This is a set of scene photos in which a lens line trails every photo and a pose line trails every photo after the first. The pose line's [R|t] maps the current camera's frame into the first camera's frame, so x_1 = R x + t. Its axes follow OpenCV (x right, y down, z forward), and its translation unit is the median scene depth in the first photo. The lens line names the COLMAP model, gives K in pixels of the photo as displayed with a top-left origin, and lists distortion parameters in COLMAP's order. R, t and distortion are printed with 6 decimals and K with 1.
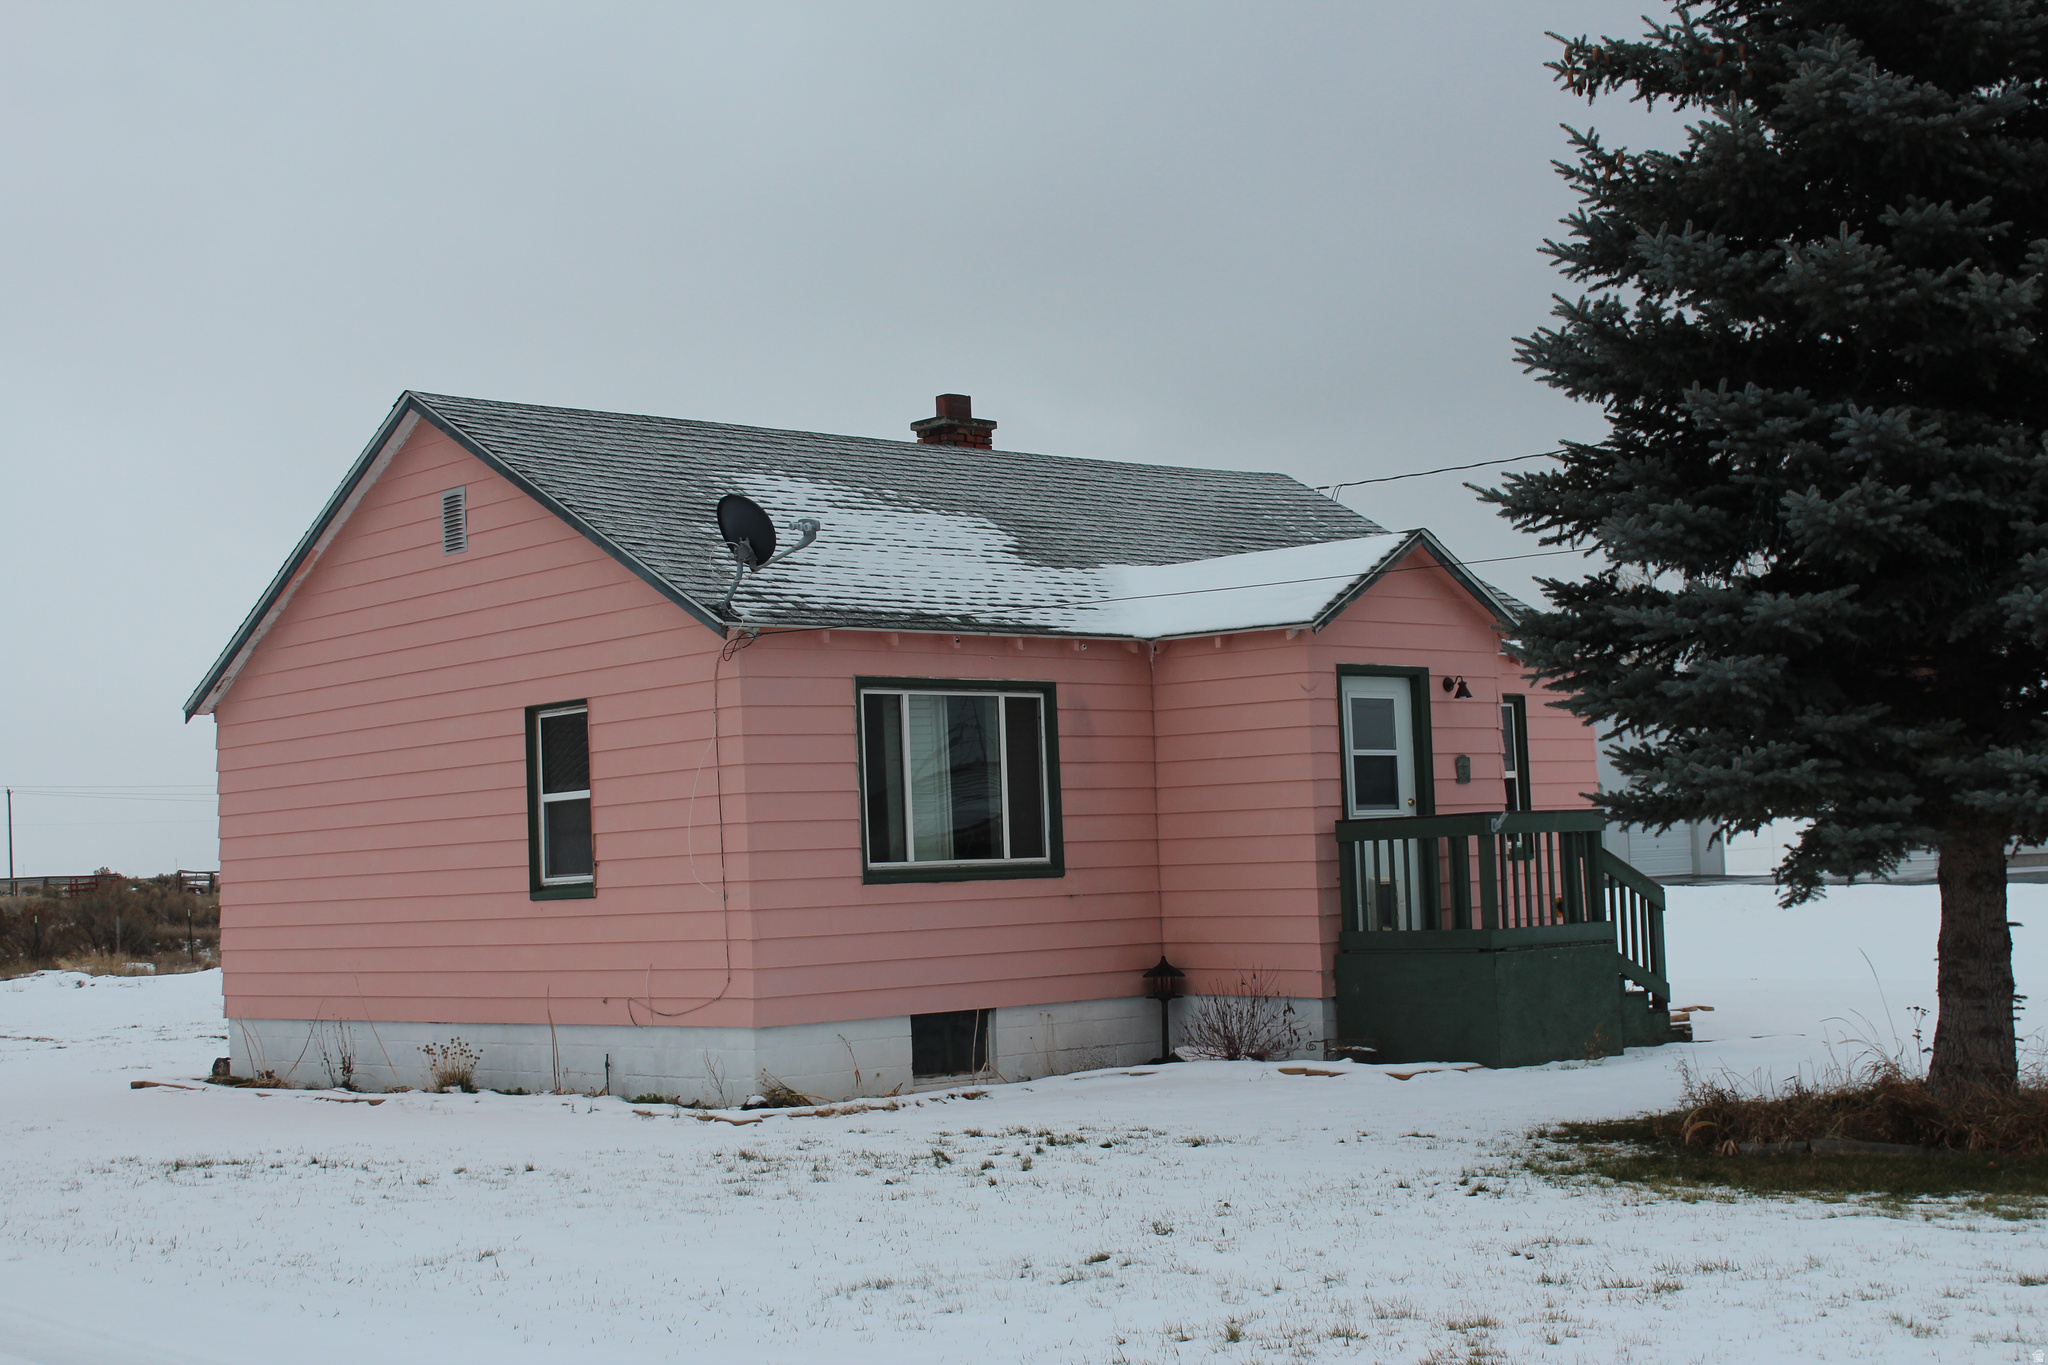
lens RADIAL K [[2742.6, 0, 1102.5], [0, 2742.6, 716.8], [0, 0, 1]] dist [0.002897, 0.005940]
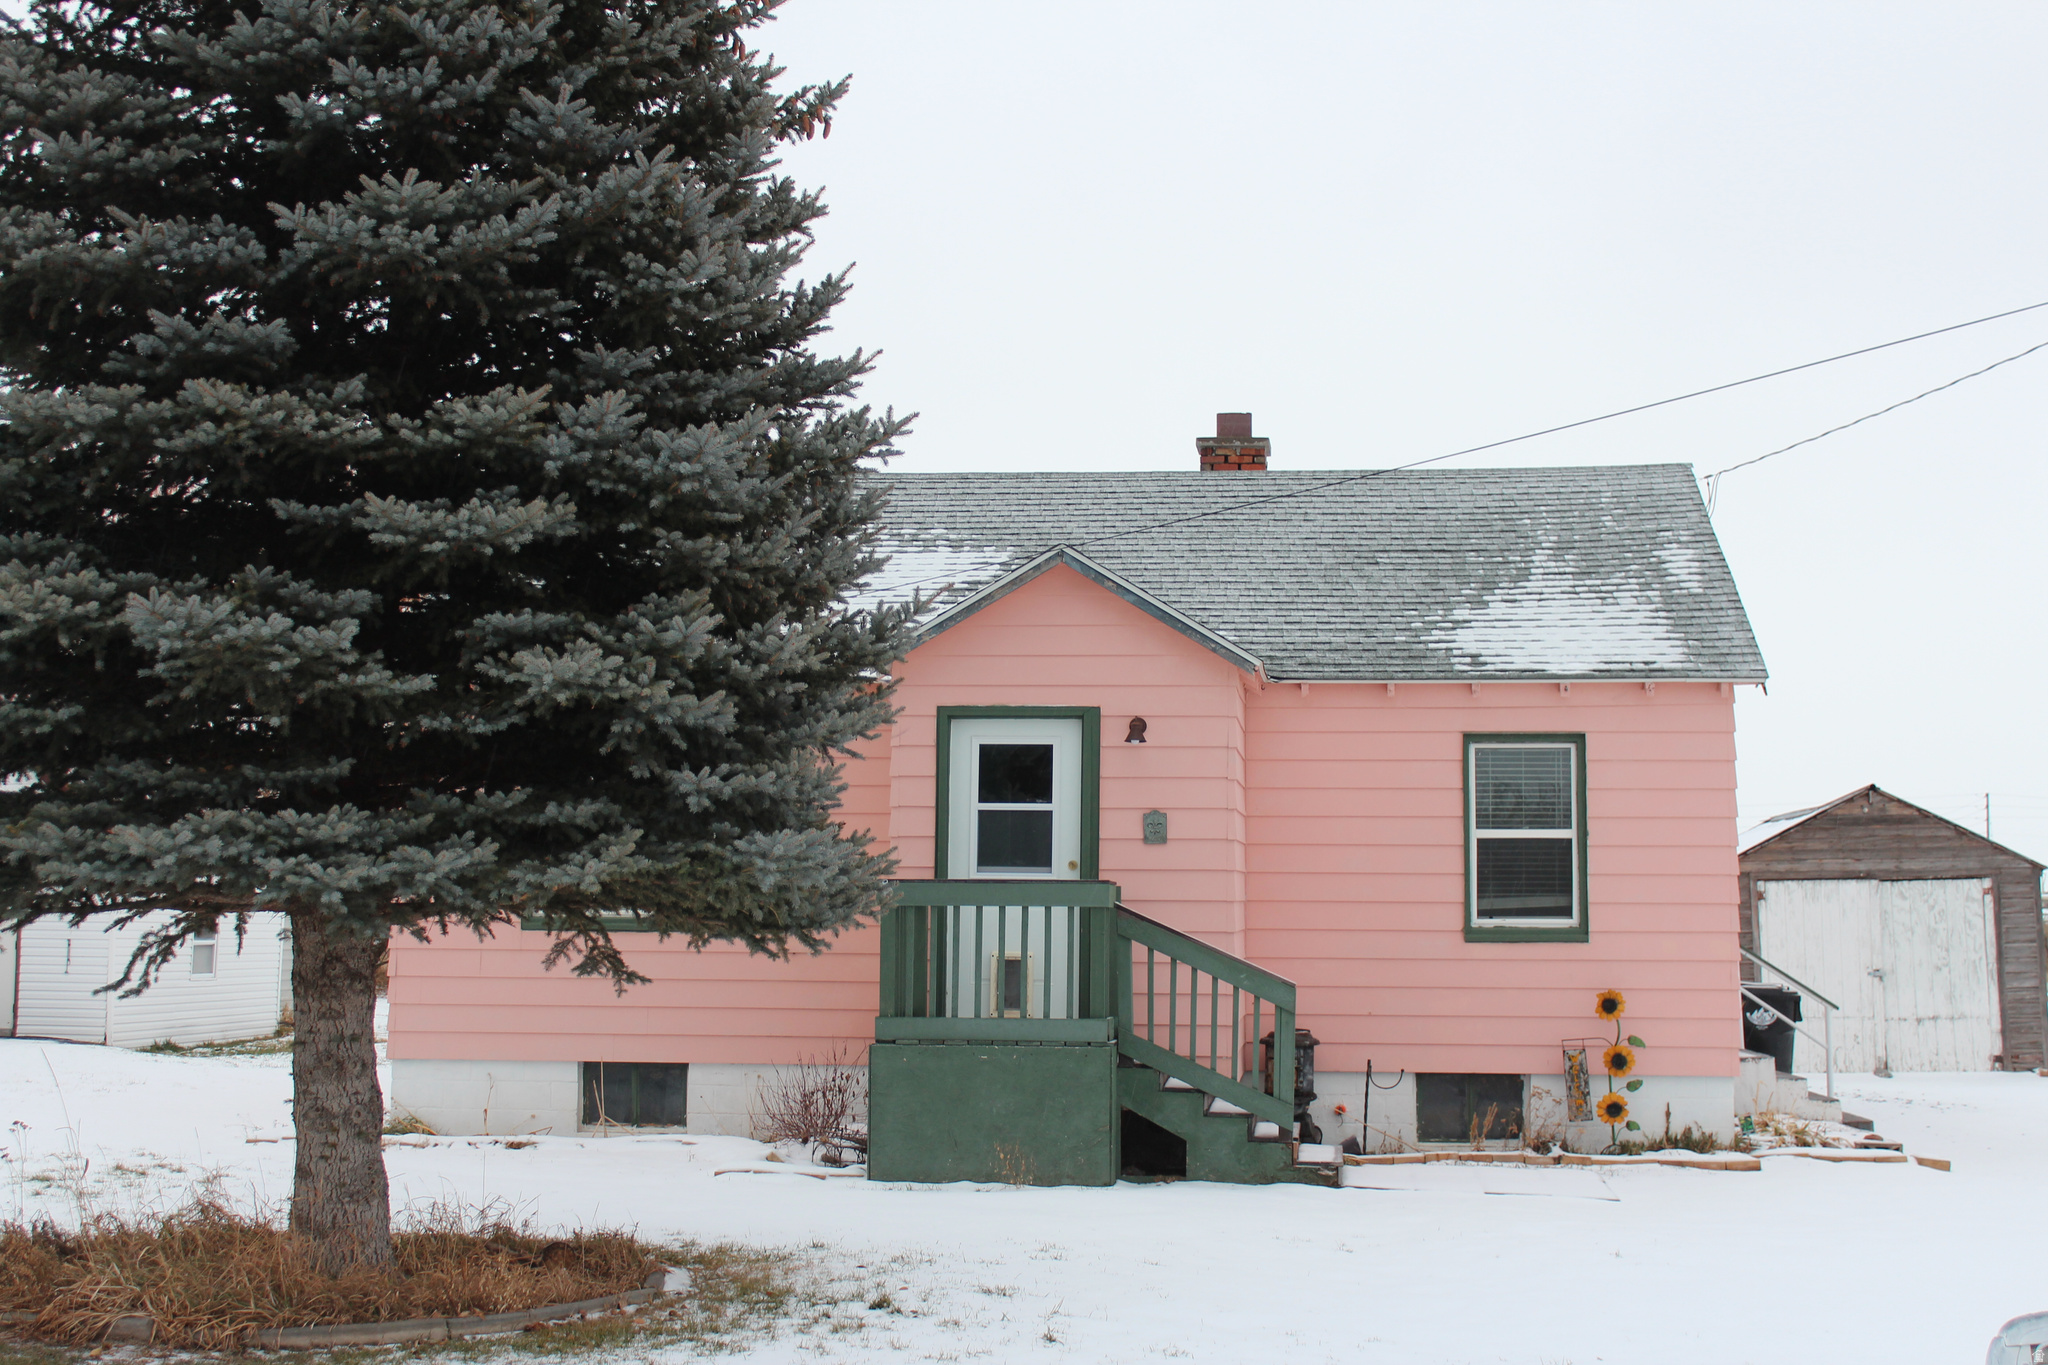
lens RADIAL K [[2638.7, 0, 1113.3], [0, 2638.7, 679.9], [0, 0, 1]] dist [-0.033497, -0.023571]
pose [[0.672012, -0.021487, -0.740228, 0.726670], [0.005517, 0.999696, -0.024010, -0.006538], [0.740519, 0.012051, 0.671927, 0.458660]]
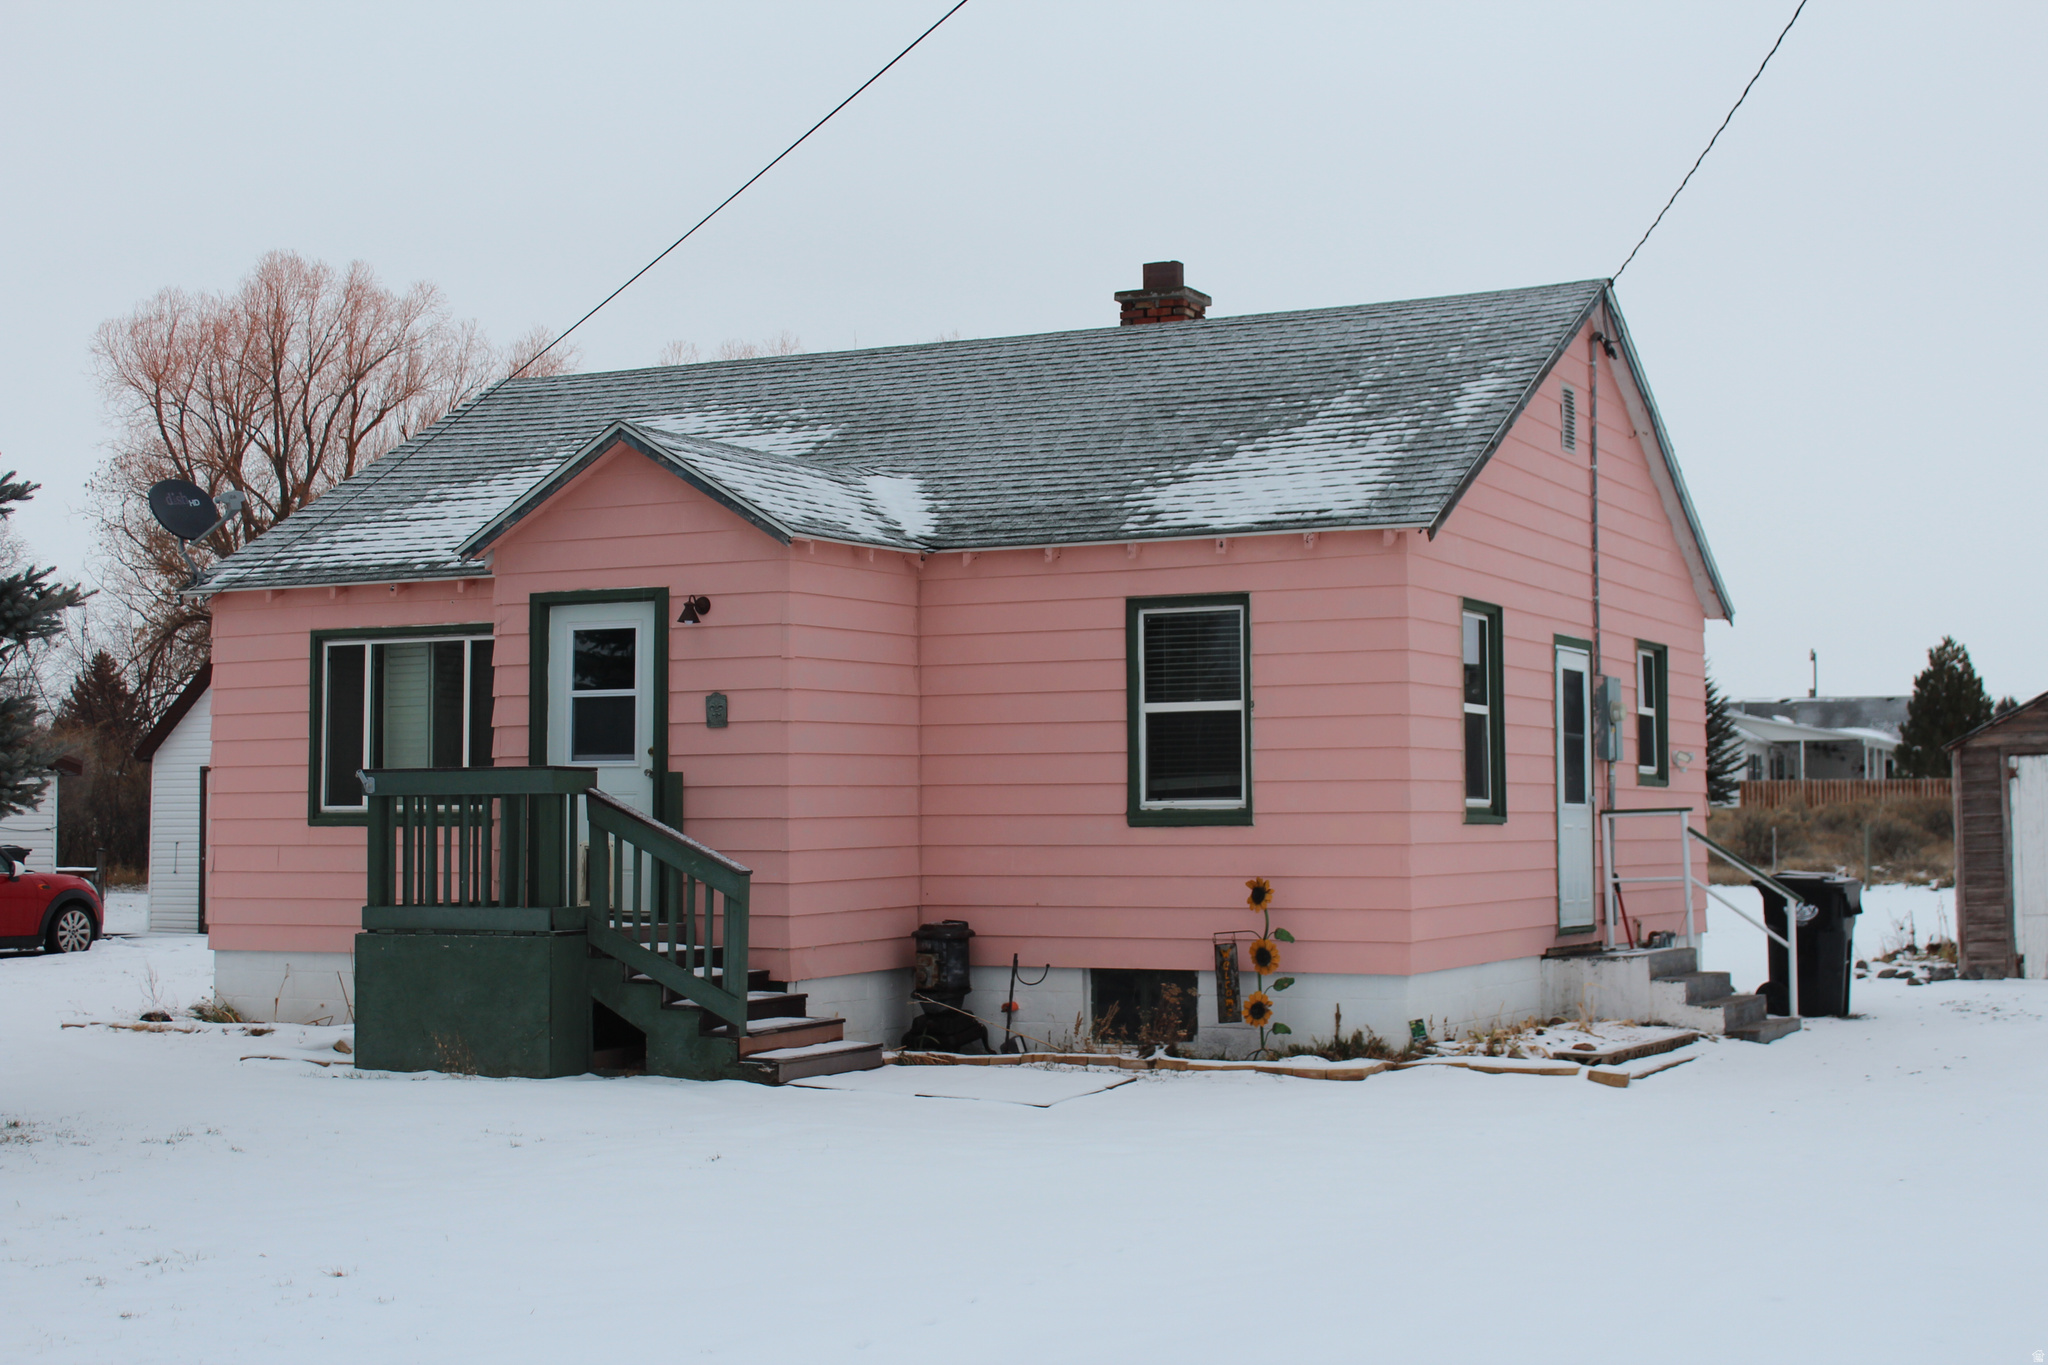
lens RADIAL K [[2742.6, 0, 1102.5], [0, 2742.6, 716.8], [0, 0, 1]] dist [0.002897, 0.005940]
pose [[0.369069, 0.003114, -0.929397, 0.928348], [0.040778, 0.998977, 0.019540, 0.010133], [0.928507, -0.045110, 0.368565, 0.821824]]
